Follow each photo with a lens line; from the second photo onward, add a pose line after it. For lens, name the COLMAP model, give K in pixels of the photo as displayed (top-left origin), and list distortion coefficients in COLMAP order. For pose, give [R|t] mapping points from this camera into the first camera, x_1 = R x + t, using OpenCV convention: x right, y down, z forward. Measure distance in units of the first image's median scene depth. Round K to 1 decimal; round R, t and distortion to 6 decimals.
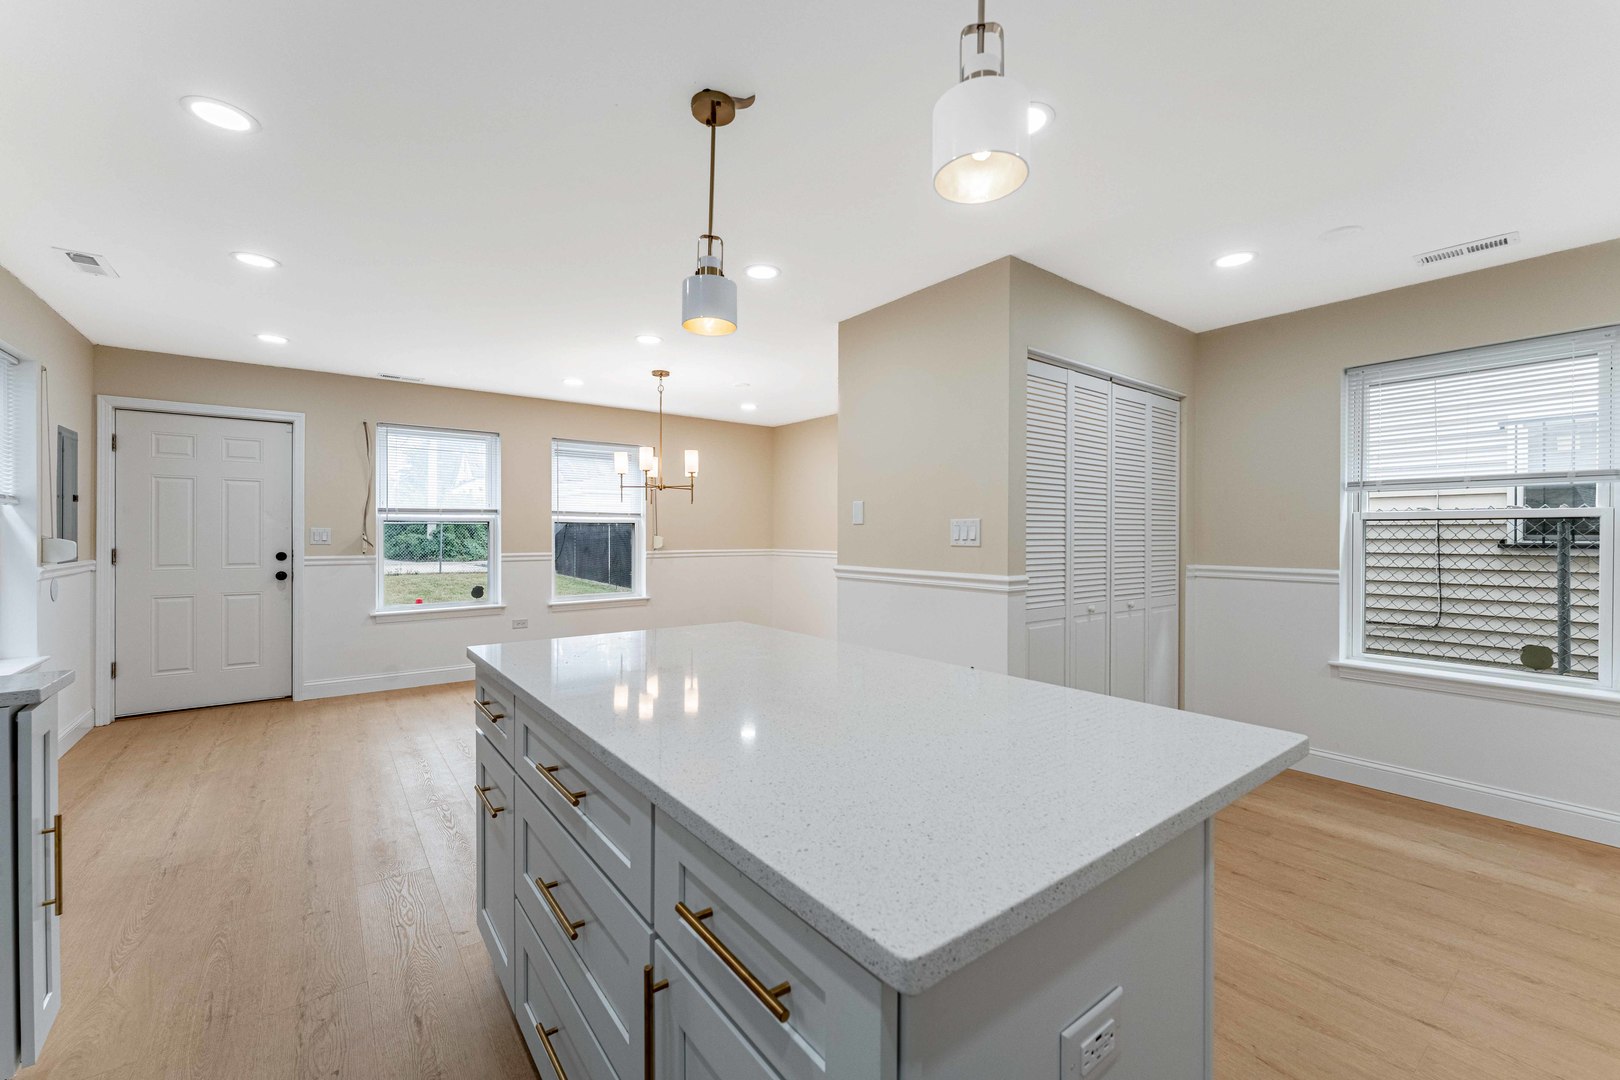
lens RADIAL K [[650.6, 0, 807.7], [0, 650.6, 532.1], [0, 0, 1]] dist [-0.000322, -0.000212]
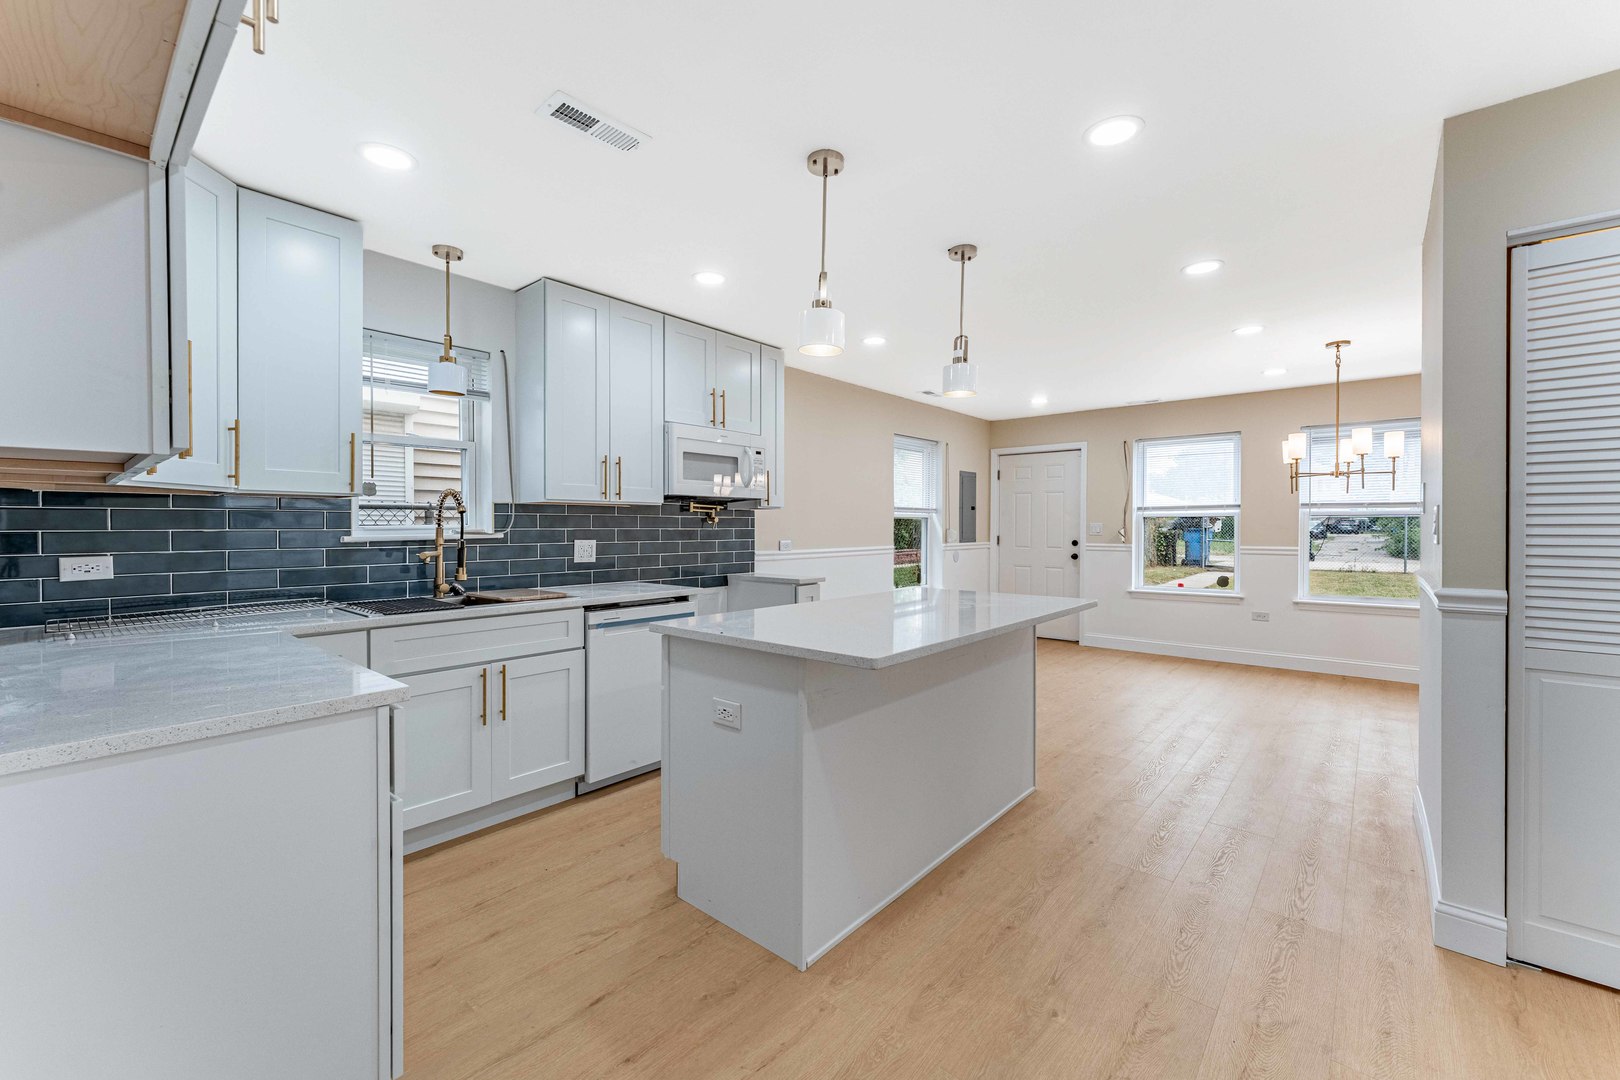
lens RADIAL K [[650.6, 0, 807.7], [0, 650.6, 532.1], [0, 0, 1]] dist [-0.000322, -0.000212]
pose [[0.205315, 0.007638, -0.978666, 0.482457], [0.000608, 0.999968, 0.007931, 0.001126], [0.978696, -0.002223, 0.205304, 0.122387]]
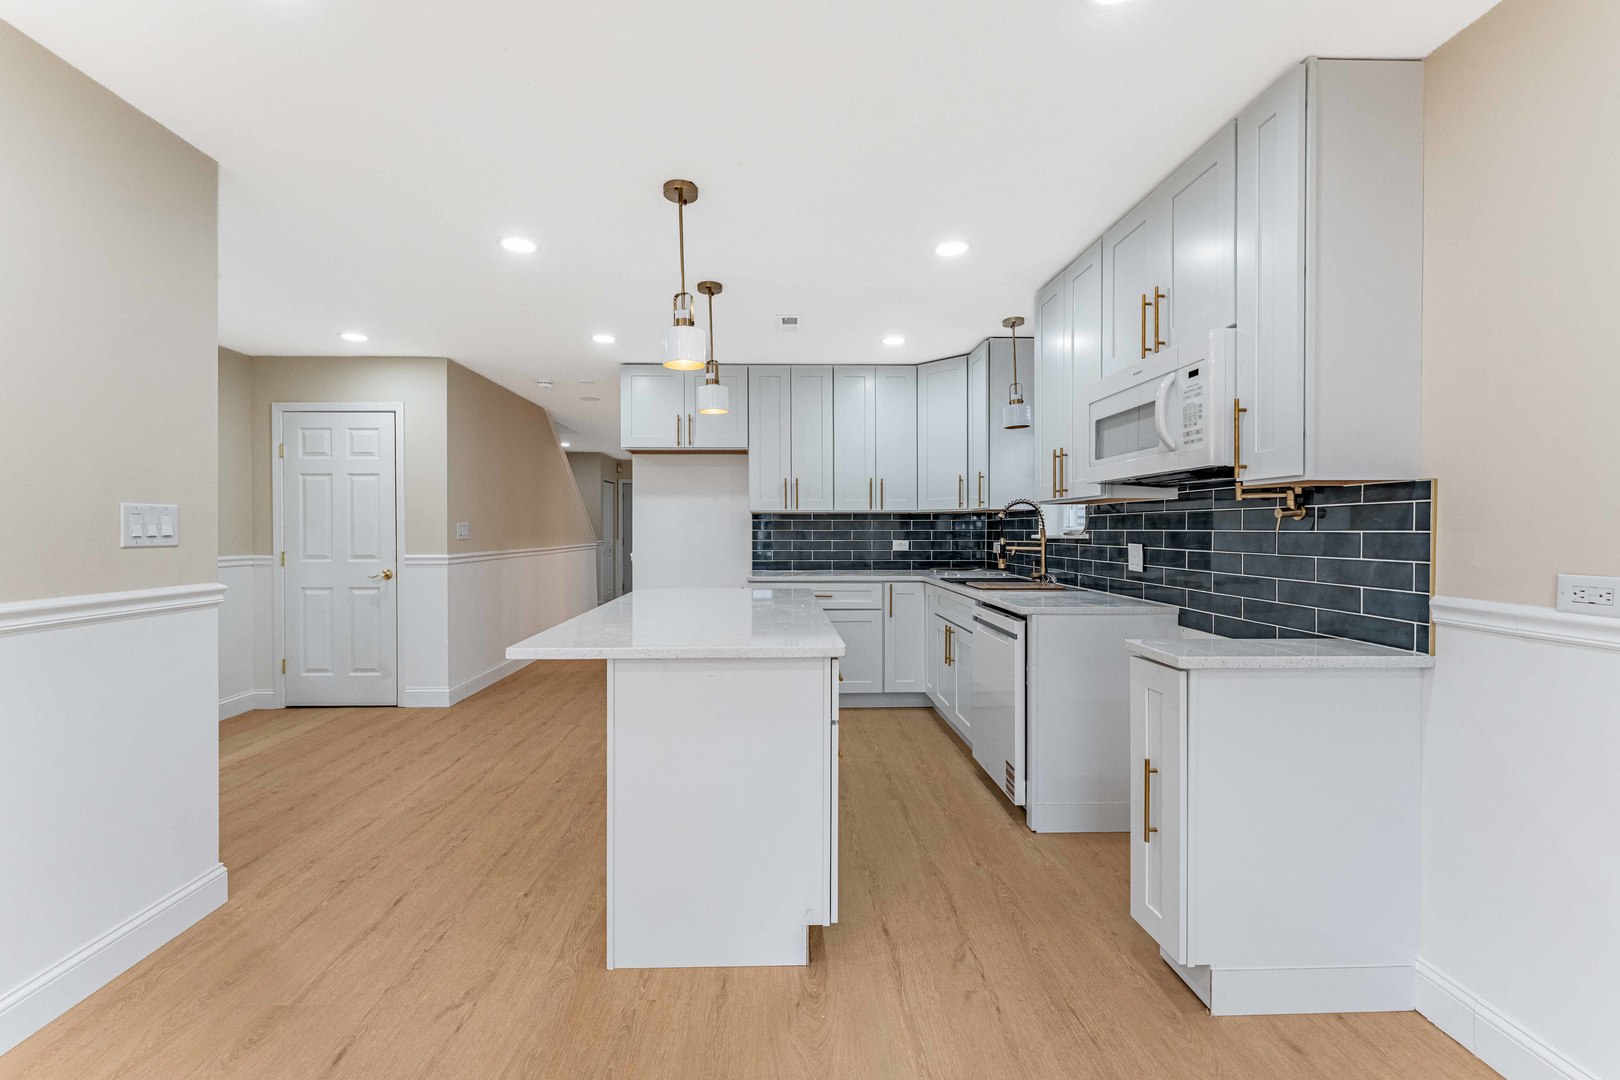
lens RADIAL K [[658.9, 0, 792.5], [0, 658.9, 534.6], [0, 0, 1]] dist [0.003886, -0.000095]
pose [[-0.810263, -0.005945, 0.586037, -0.401000], [-0.001388, 0.999965, 0.008224, 0.002544], [-0.586065, 0.005850, -0.810243, 0.716196]]
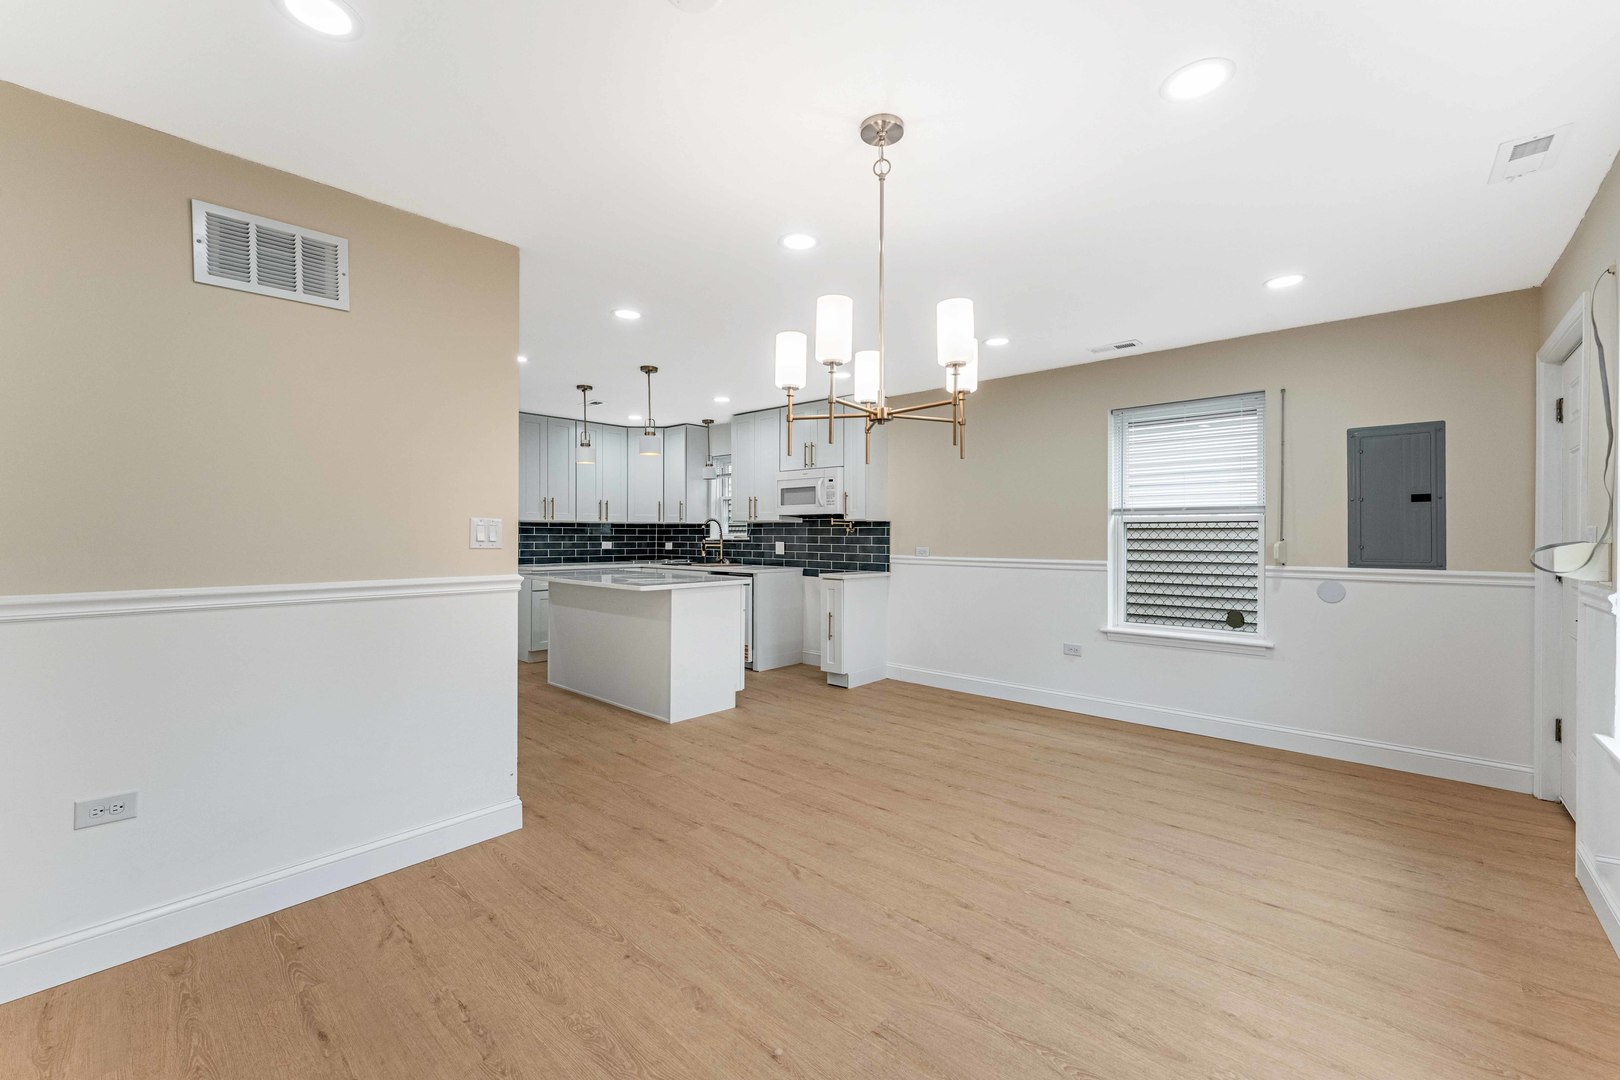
lens RADIAL K [[662.0, 0, 820.7], [0, 662.0, 531.9], [0, 0, 1]] dist [-0.000759, -0.000059]
pose [[-0.980736, -0.007337, -0.195199, -0.114562], [-0.006106, 0.999957, -0.006910, 0.004459], [0.195242, -0.005586, -0.980739, 1.383468]]
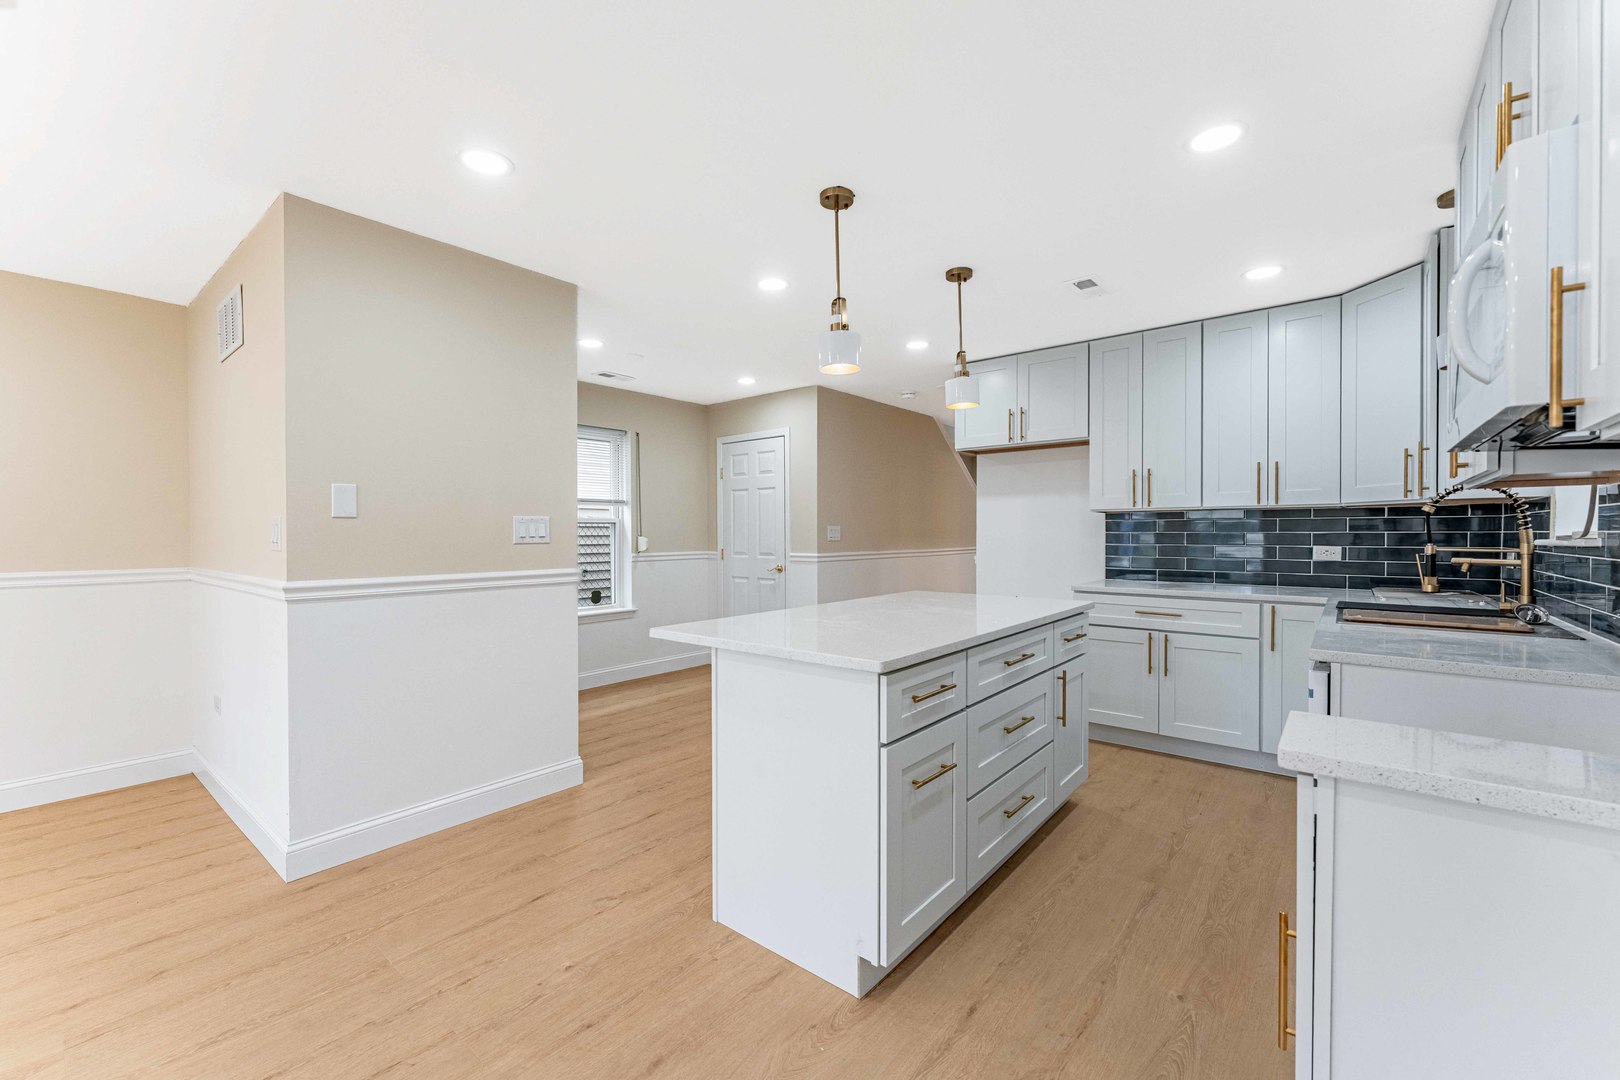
lens RADIAL K [[663.7, 0, 804.4], [0, 663.7, 541.6], [0, 0, 1]] dist [-0.001155, -0.000274]
pose [[-0.221541, -0.014757, 0.975039, -0.526275], [0.001392, 0.999880, 0.015449, 0.002369], [-0.975150, 0.004780, -0.221494, 0.507809]]
